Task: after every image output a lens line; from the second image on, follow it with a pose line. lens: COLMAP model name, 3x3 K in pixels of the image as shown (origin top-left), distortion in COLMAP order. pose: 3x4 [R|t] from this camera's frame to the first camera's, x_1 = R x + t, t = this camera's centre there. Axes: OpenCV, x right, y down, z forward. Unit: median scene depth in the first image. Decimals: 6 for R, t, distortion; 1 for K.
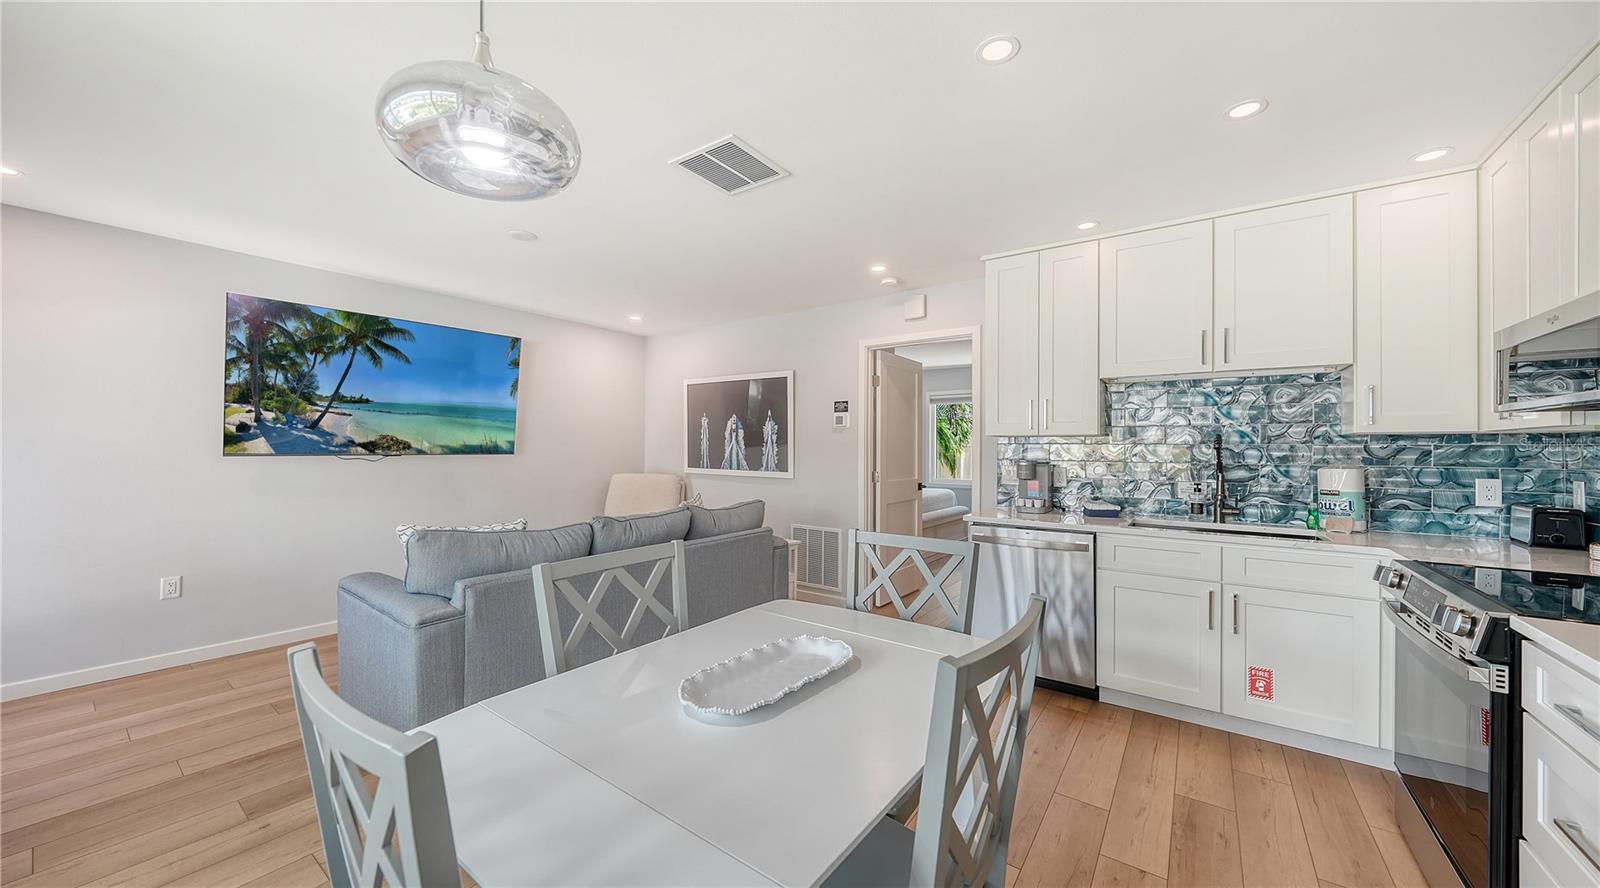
lens RADIAL K [[551.2, 0, 800.0], [0, 551.2, 444.0], [0, 0, 1]] dist [-0.006541, -0.000059]
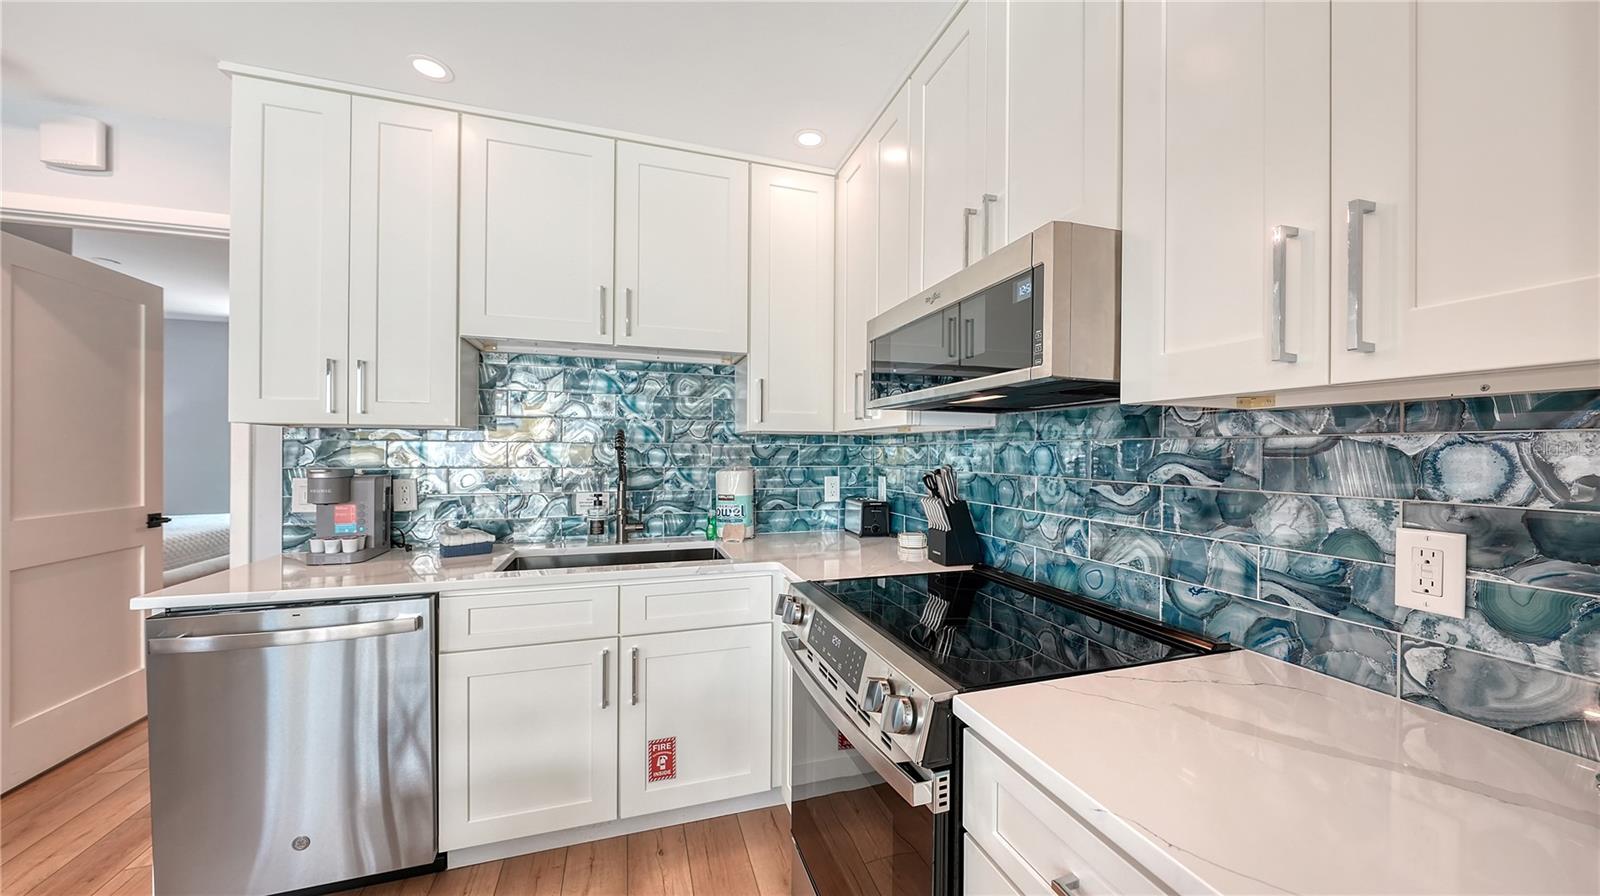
lens RADIAL K [[557.1, 0, 809.4], [0, 557.1, 450.7], [0, 0, 1]] dist [-0.000608, -0.000132]
pose [[0.585995, -0.002786, 0.810310, 0.245815], [-0.006532, 0.999945, 0.008162, 0.002976], [-0.810289, -0.010076, 0.585944, 0.283828]]
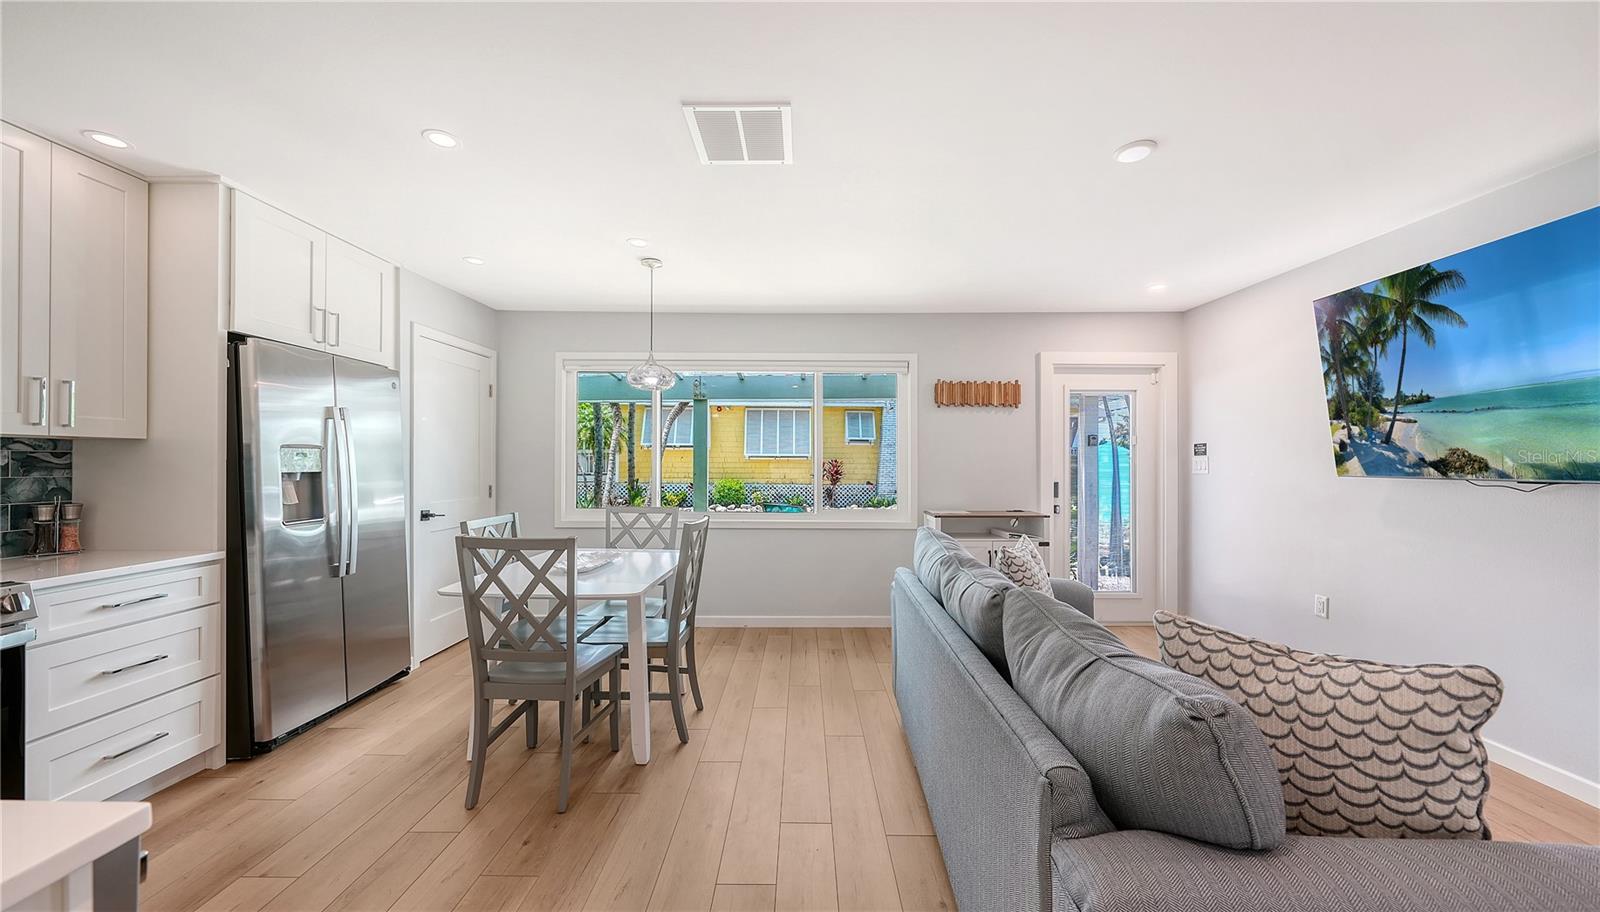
lens RADIAL K [[570.2, 0, 805.9], [0, 570.2, 460.0], [0, 0, 1]] dist [-0.001132, -0.000159]
pose [[-0.809450, -0.011678, -0.587072, 0.222062], [-0.004913, 0.999902, -0.013116, 0.009660], [0.587168, -0.007733, -0.809428, 1.245131]]
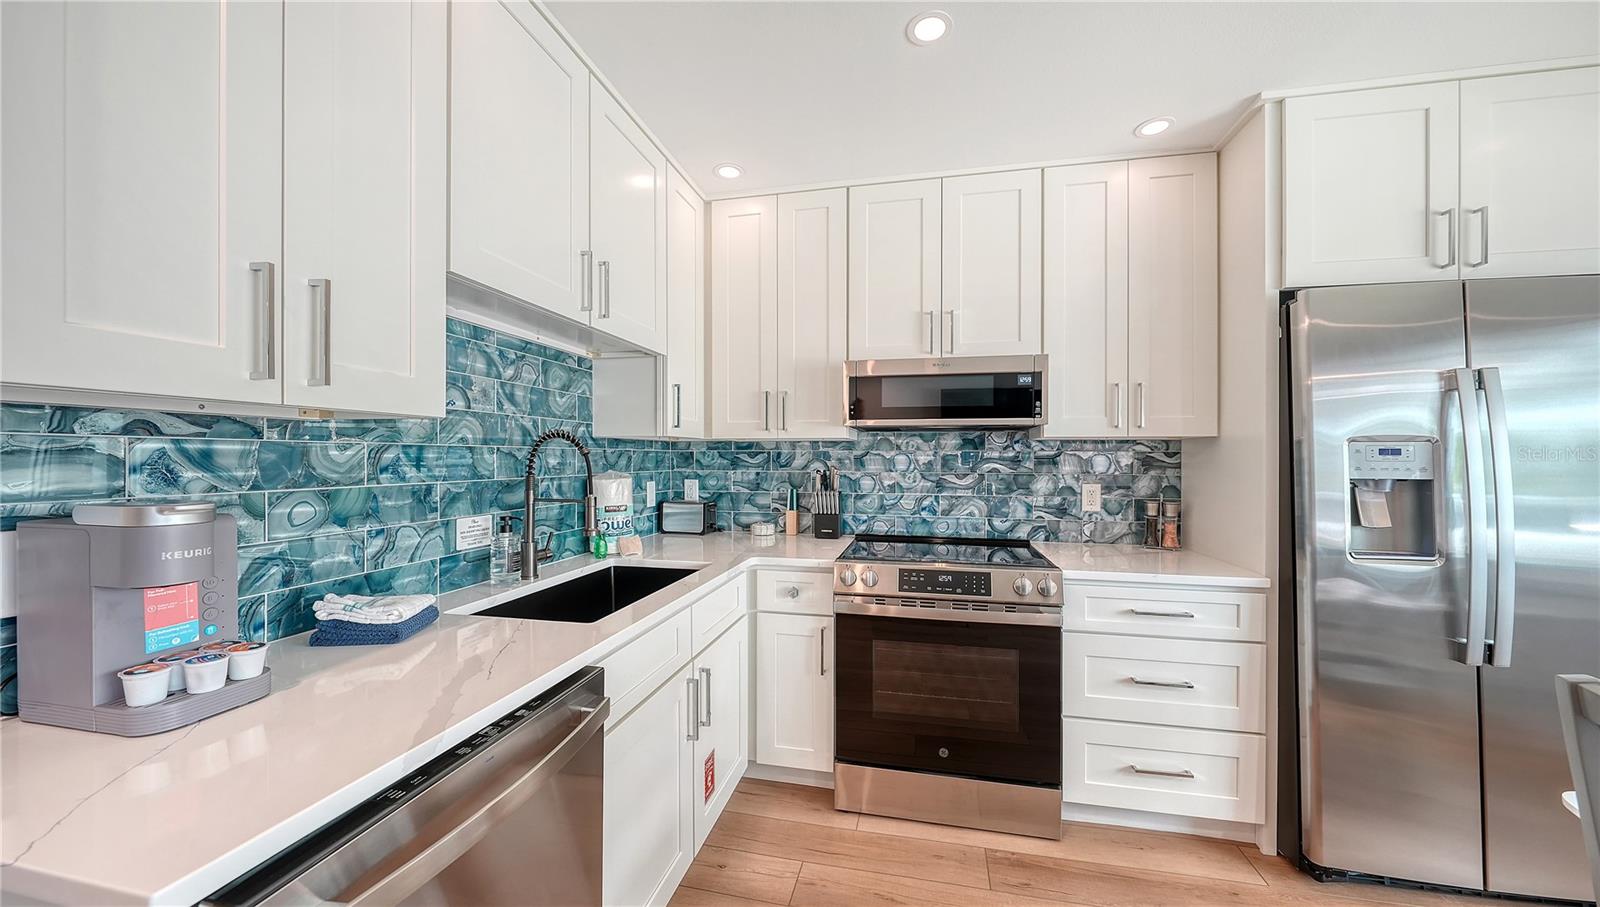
lens RADIAL K [[556.0, 0, 808.1], [0, 556.0, 458.9], [0, 0, 1]] dist [-0.004066, -0.000193]
pose [[-0.404162, -0.013095, 0.914593, 0.083013], [-0.012801, 0.999881, 0.008660, 0.004010], [-0.914598, -0.008207, -0.404282, 0.857255]]
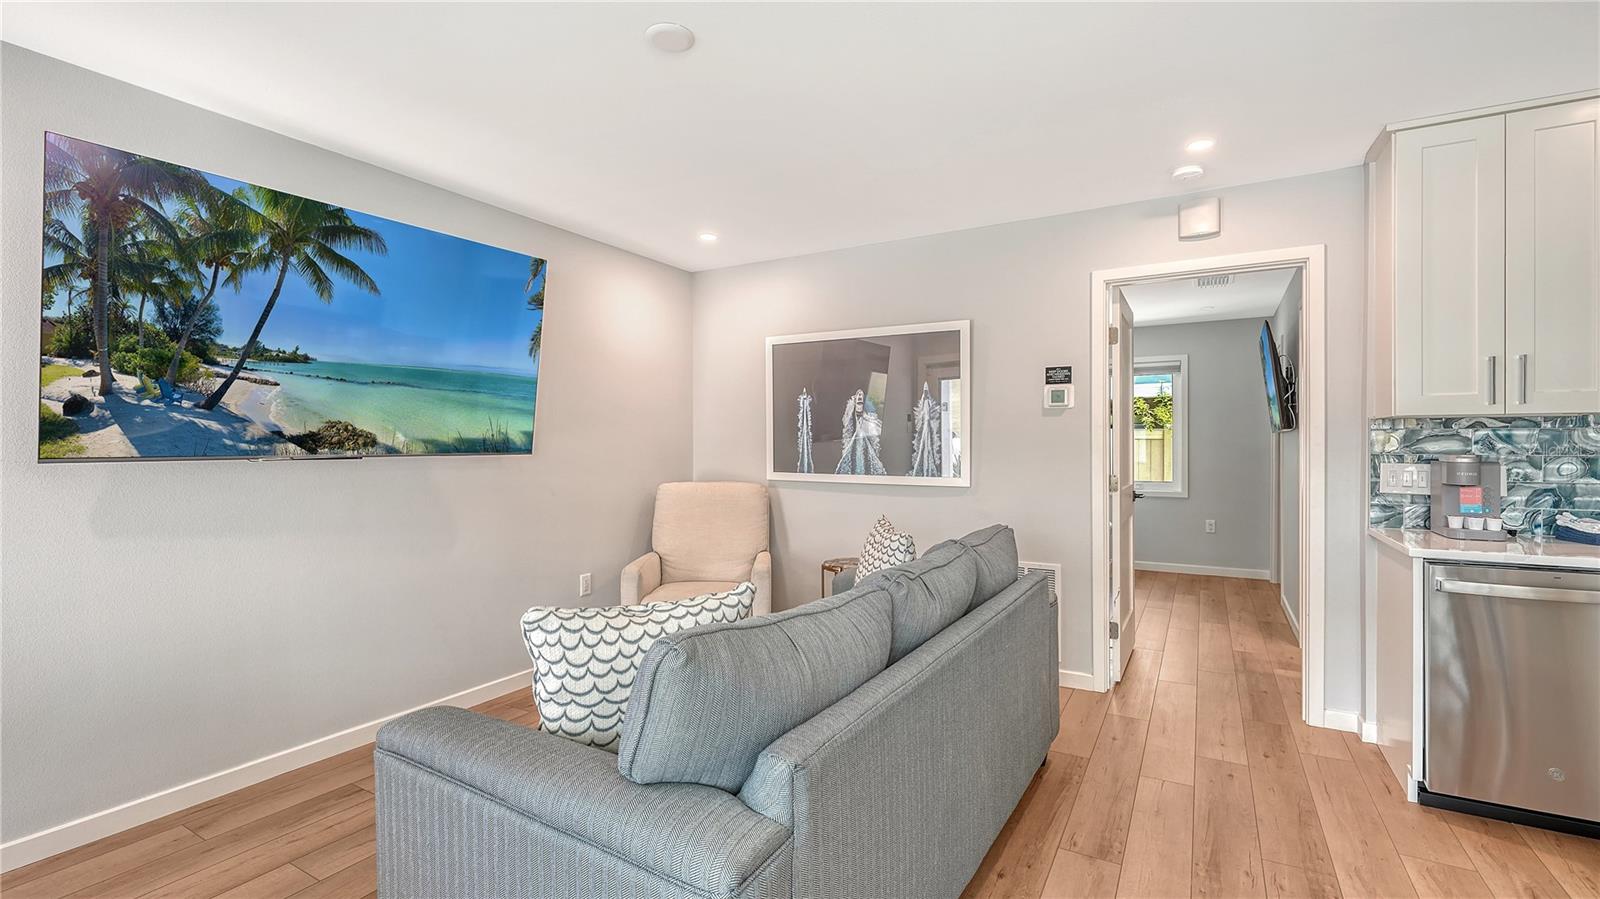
lens RADIAL K [[700.5, 0, 801.0], [0, 700.5, 444.6], [0, 0, 1]] dist [-0.001972, -0.000445]
pose [[0.994564, -0.008163, 0.103808, -0.426806], [0.007172, 0.999925, 0.009917, 0.004144], [-0.103881, -0.009119, 0.994548, 0.293598]]
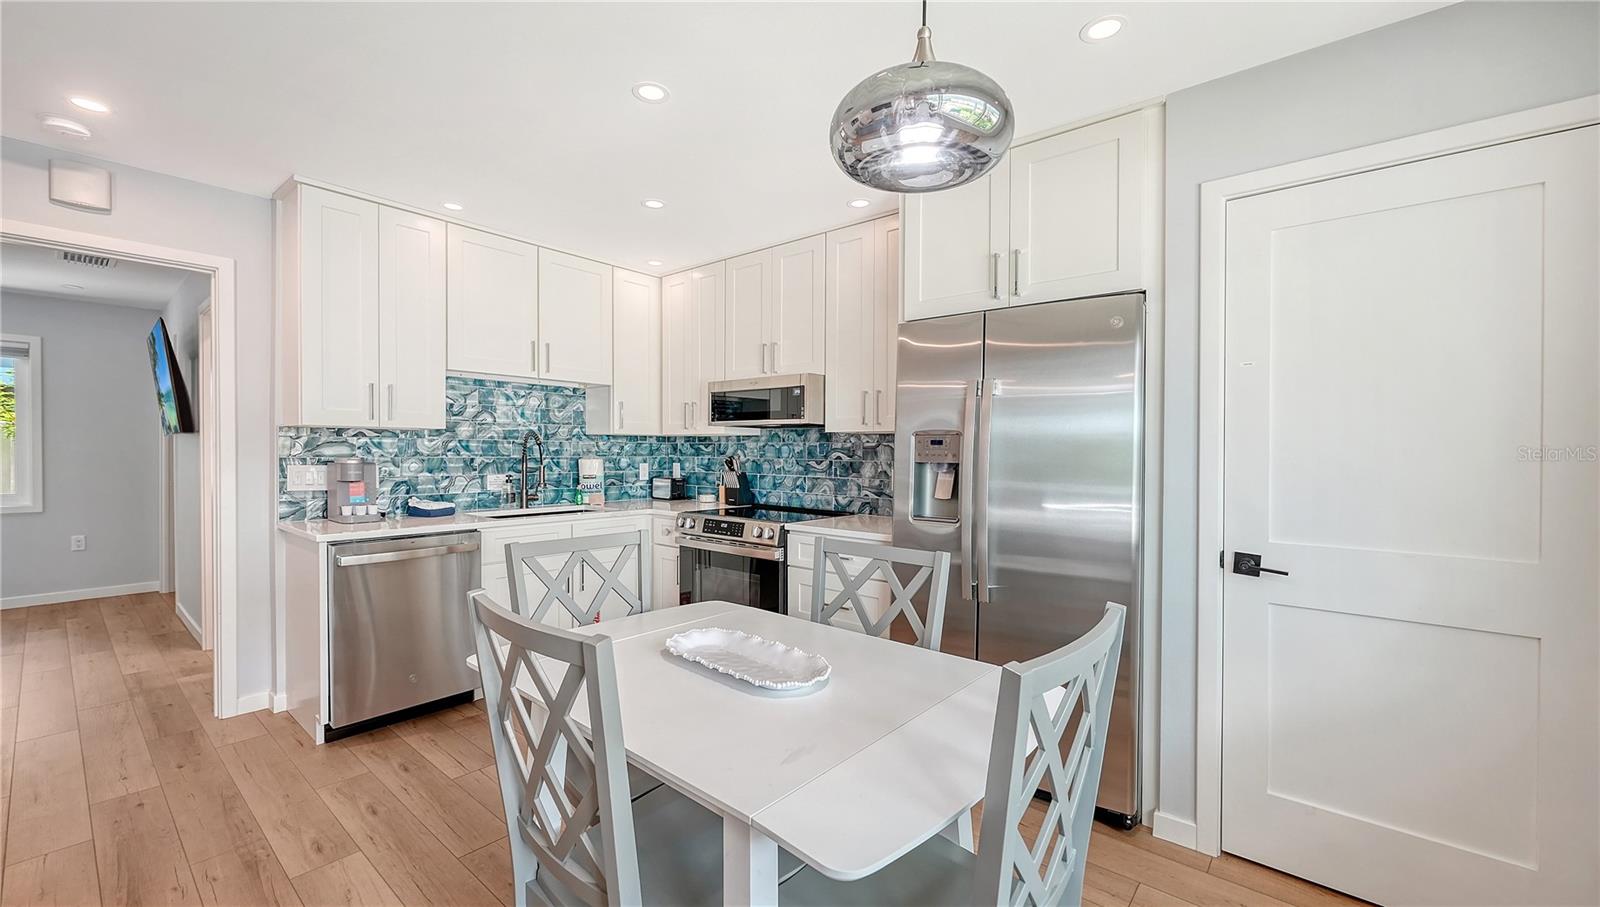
lens RADIAL K [[650.5, 0, 779.6], [0, 650.5, 458.4], [0, 0, 1]] dist [0.022180, 0.000049]
pose [[0.097964, -0.020580, 0.994977, -0.485893], [-0.014490, 0.999651, 0.022104, 0.000026], [-0.995084, -0.016582, 0.097632, 0.293605]]
